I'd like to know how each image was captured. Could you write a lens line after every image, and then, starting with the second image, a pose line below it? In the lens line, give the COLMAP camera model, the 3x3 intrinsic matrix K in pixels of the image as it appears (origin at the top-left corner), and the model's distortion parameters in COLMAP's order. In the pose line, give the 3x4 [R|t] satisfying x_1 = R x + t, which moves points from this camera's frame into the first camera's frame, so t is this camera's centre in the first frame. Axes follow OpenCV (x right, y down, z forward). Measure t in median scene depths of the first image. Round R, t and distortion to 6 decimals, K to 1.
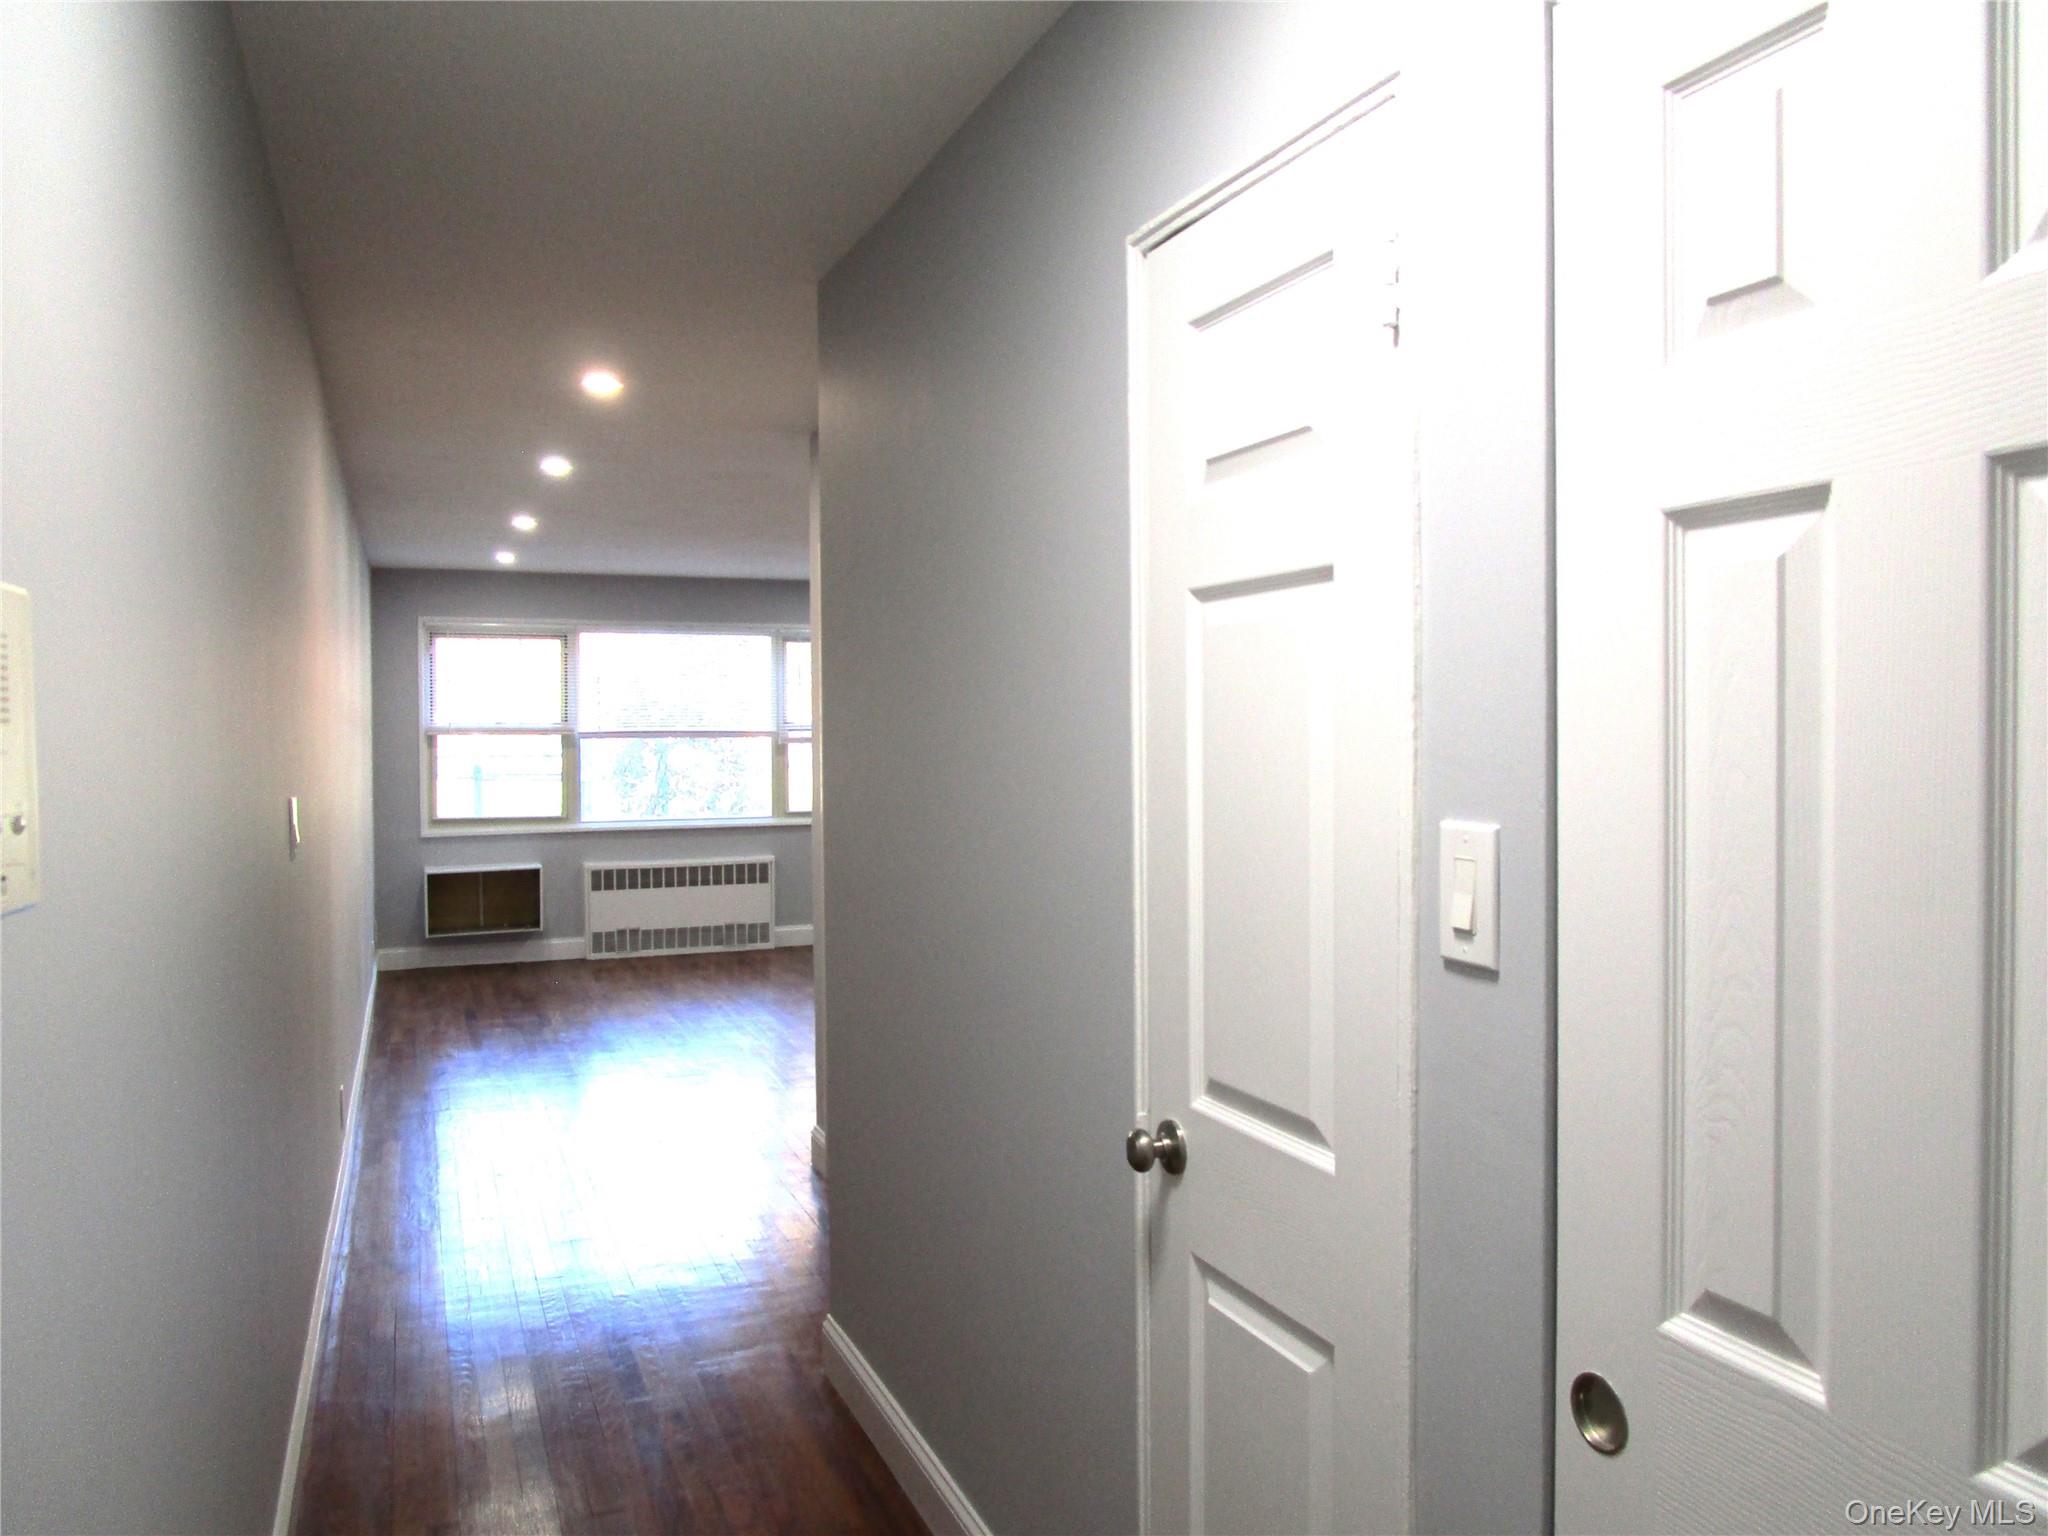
lens RADIAL K [[1560.1, 0, 1024.0], [0, 1560.1, 768.0], [0, 0, 1]] dist [-0.005034, -0.000993]
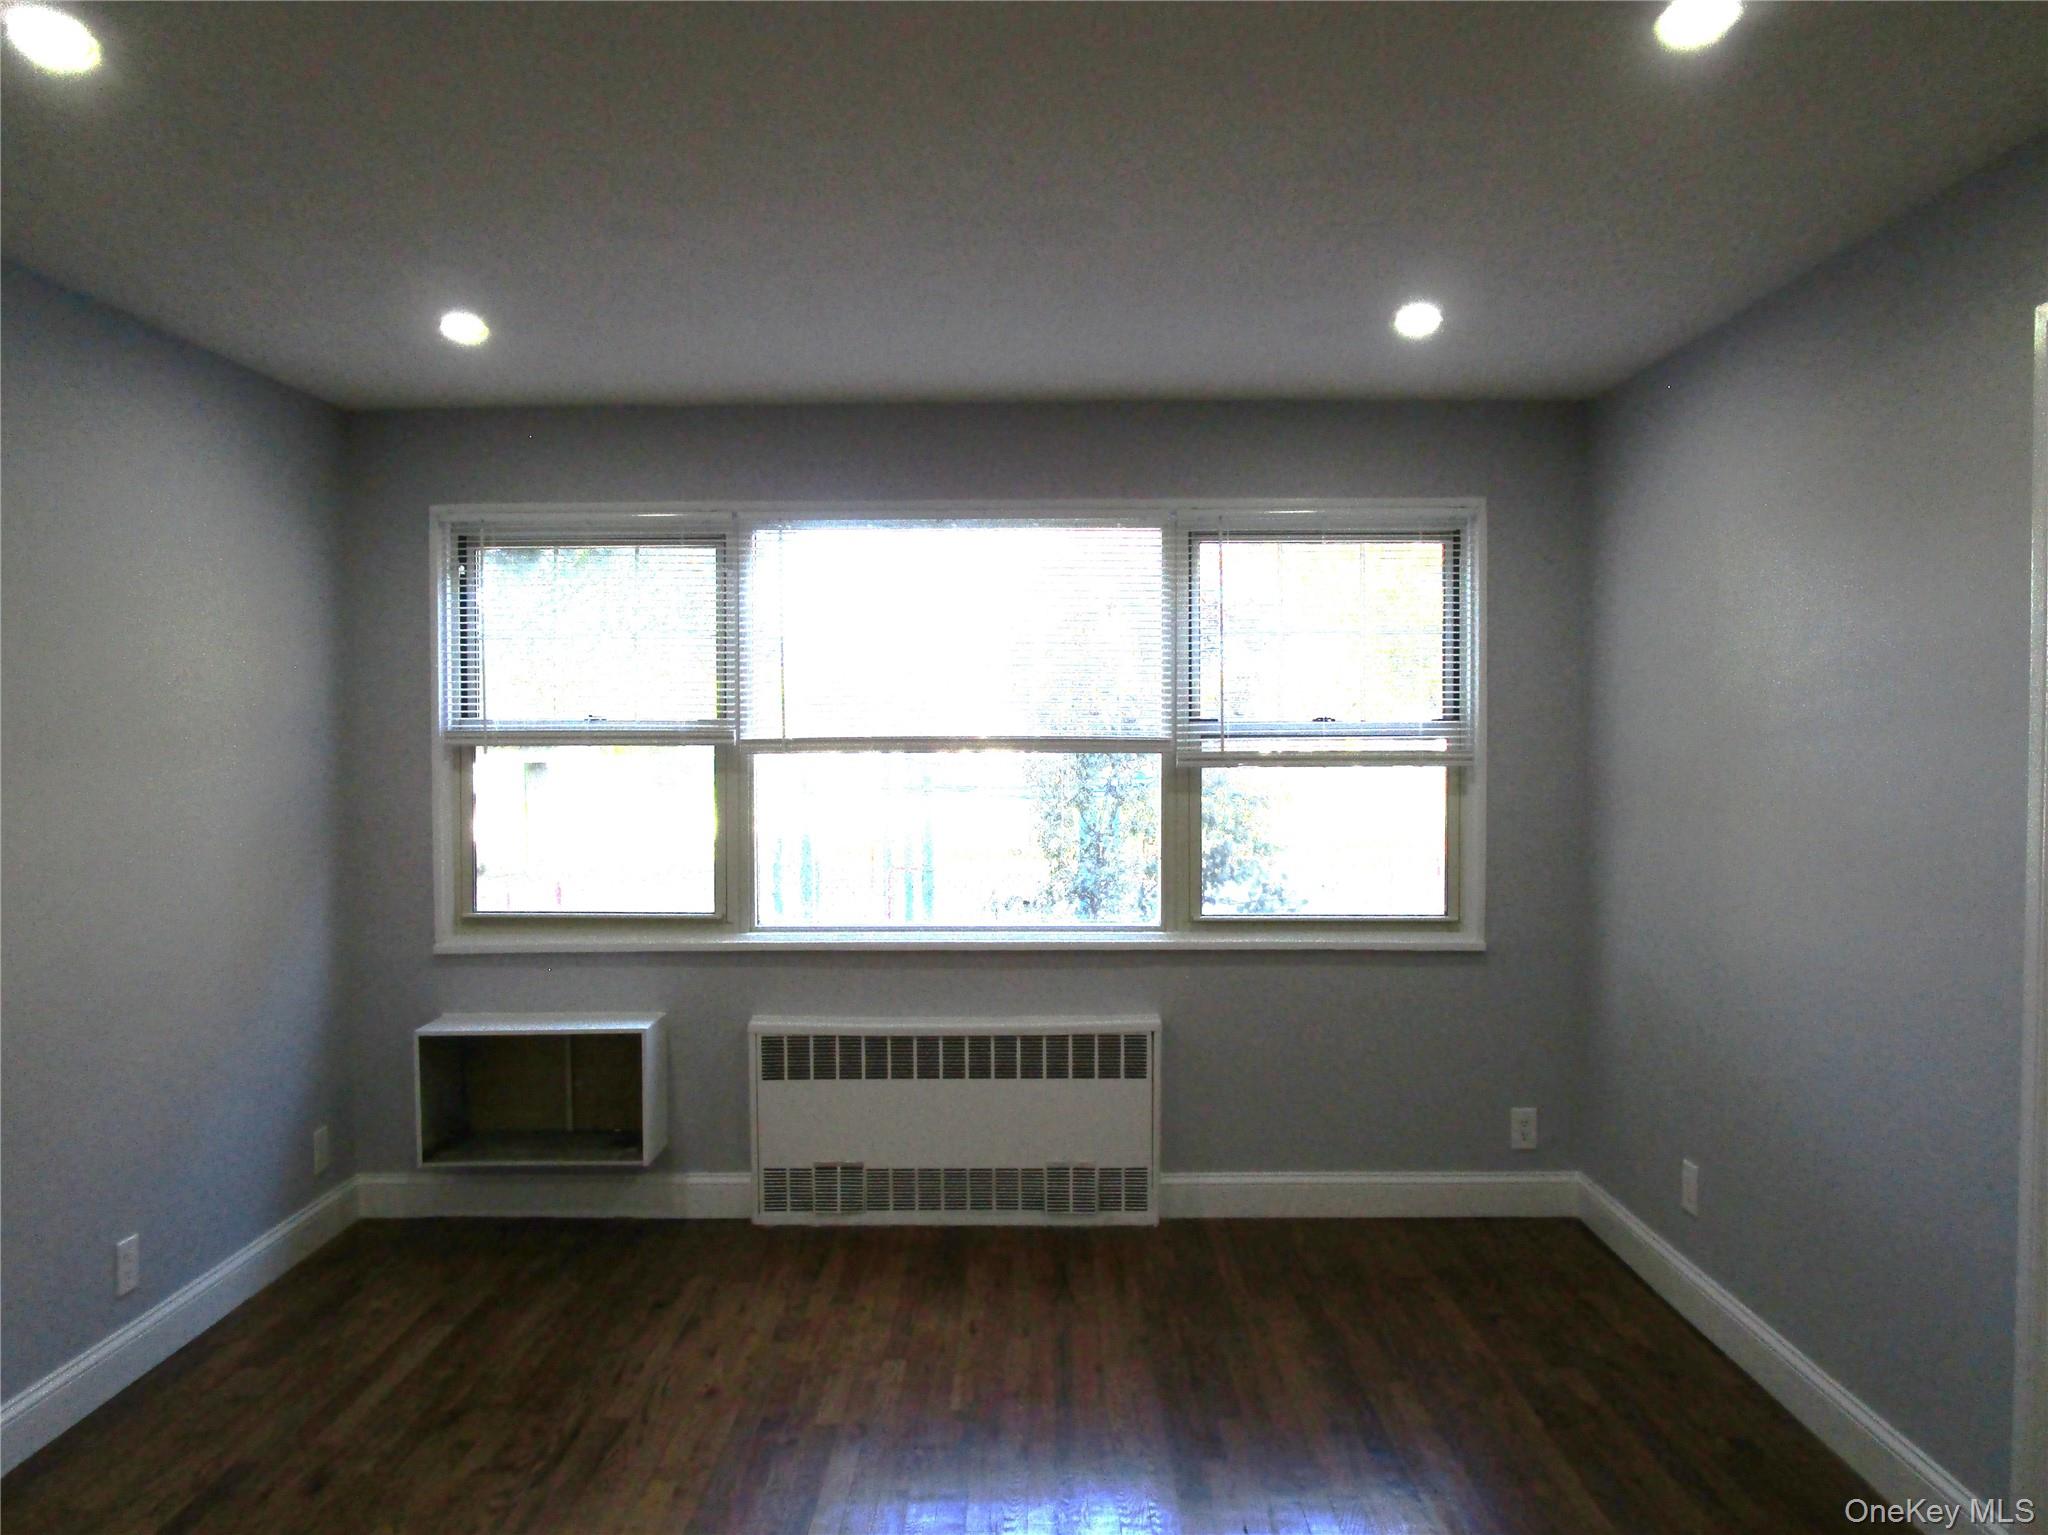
lens RADIAL K [[1496.8, 0, 1024.0], [0, 1496.8, 767.5], [0, 0, 1]] dist [-0.014187, -0.006884]
pose [[0.922048, 0.010755, -0.386926, -0.032399], [-0.011198, 0.999937, 0.001109, -0.016183], [0.386914, 0.003311, 0.922110, 0.613912]]
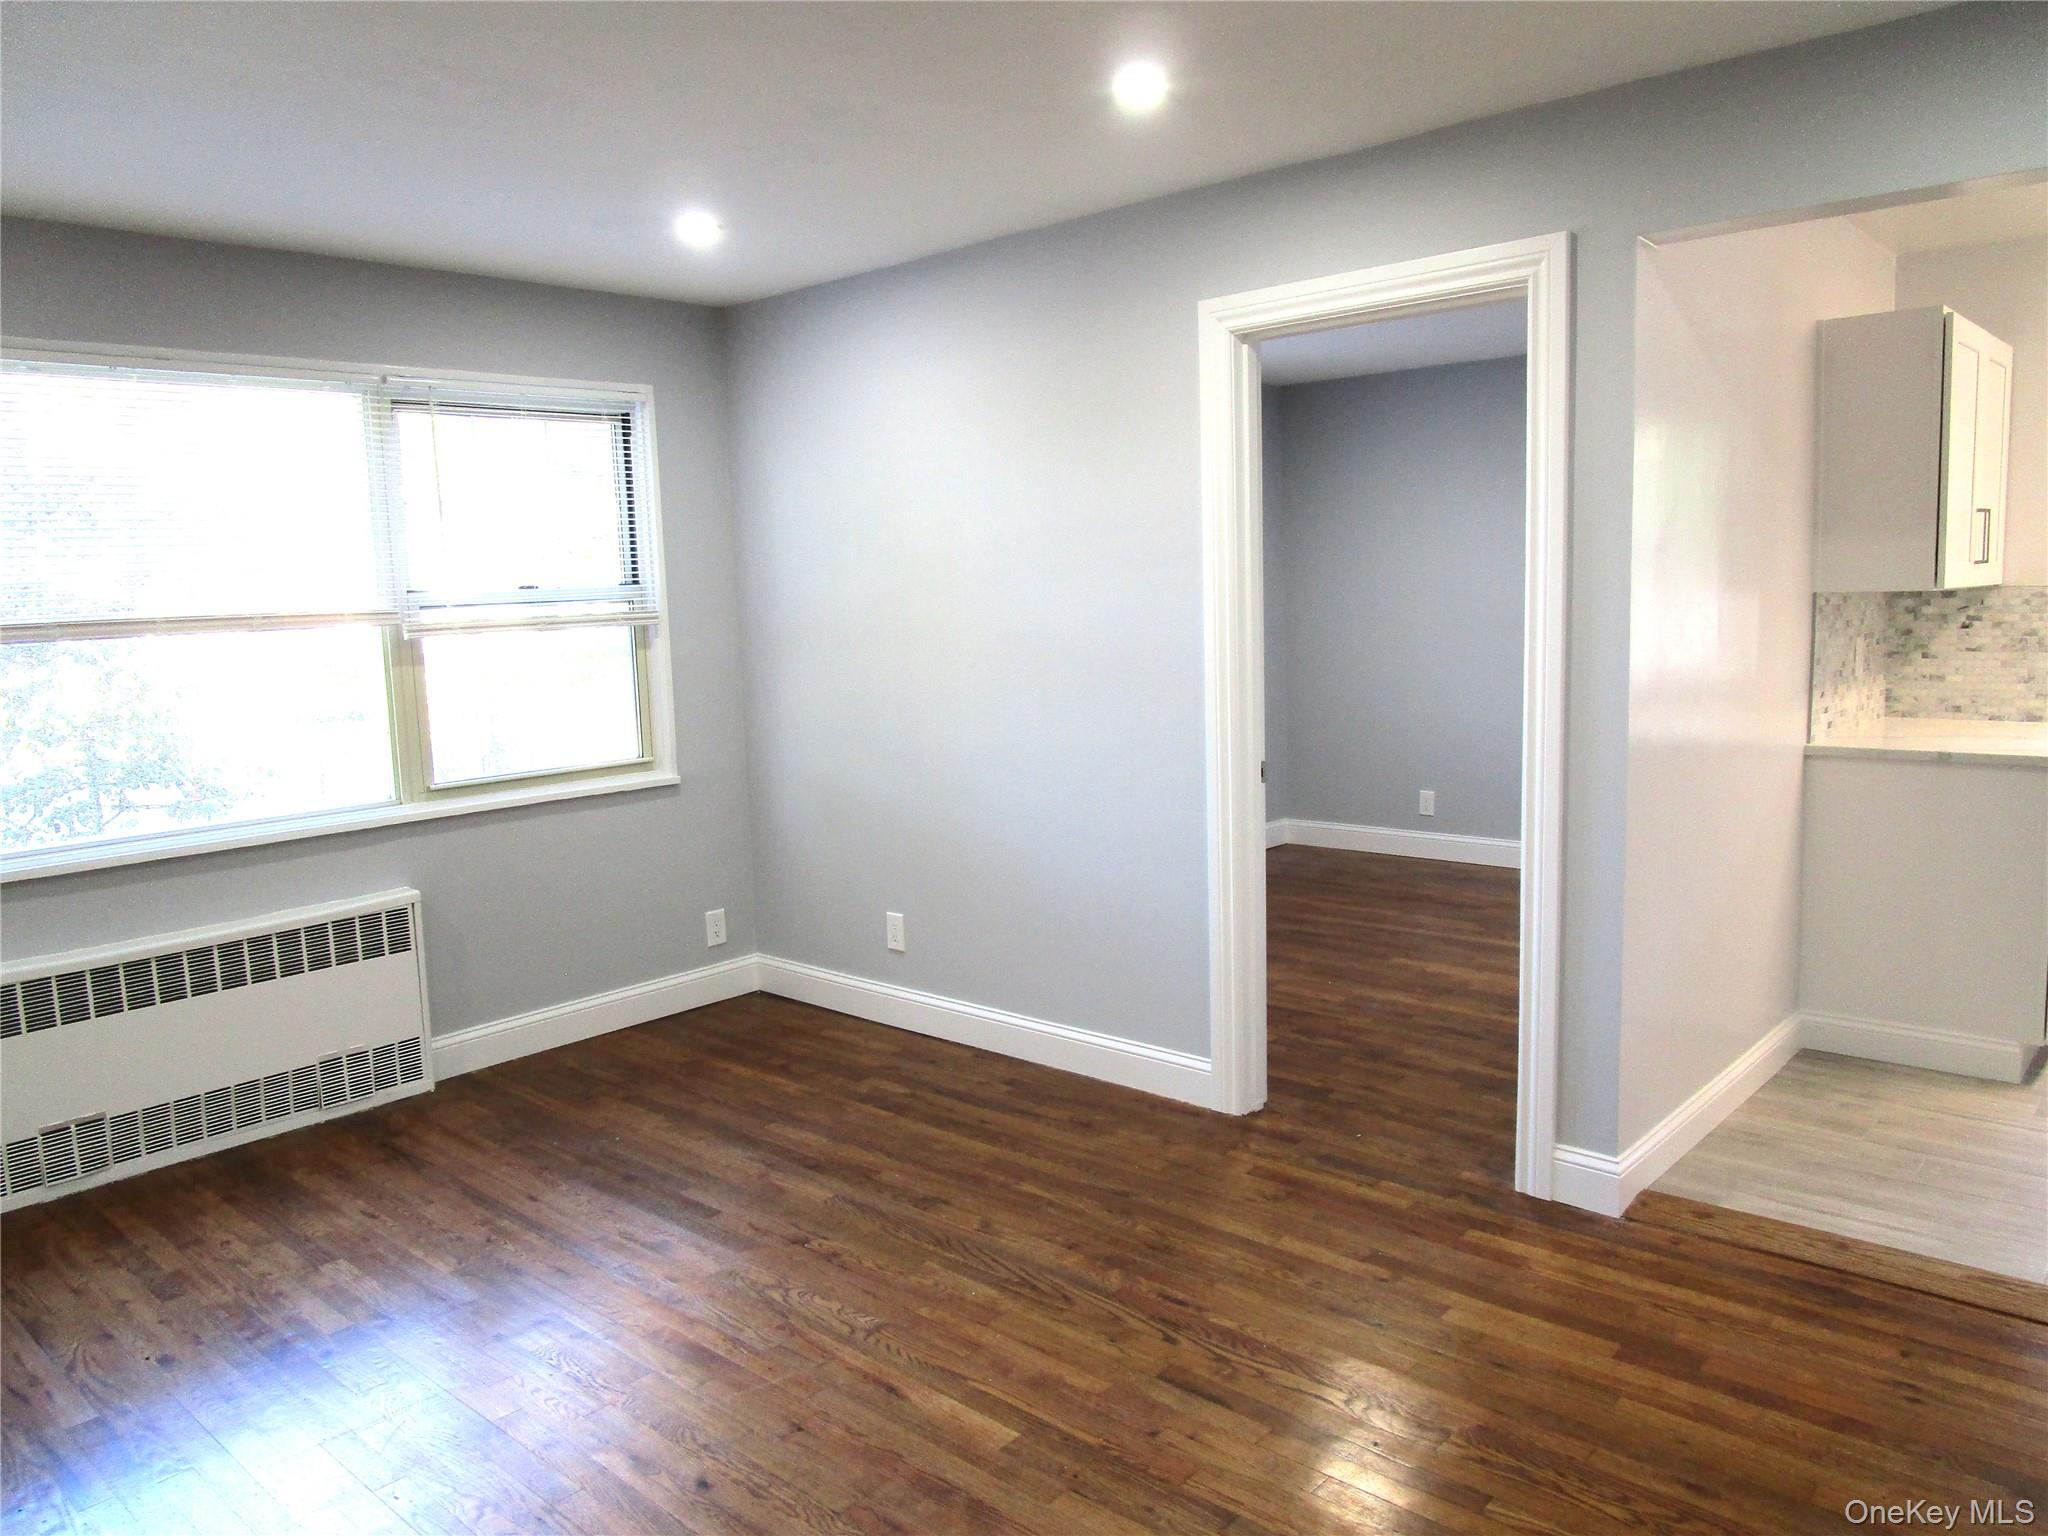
lens RADIAL K [[1469.0, 0, 1026.4], [0, 1469.0, 764.3], [0, 0, 1]] dist [-0.021818, 0.002661]
pose [[0.901080, -0.082067, 0.425817, -0.185867], [0.044231, 0.994202, 0.098013, -0.013589], [-0.431391, -0.069484, 0.899485, 0.569376]]
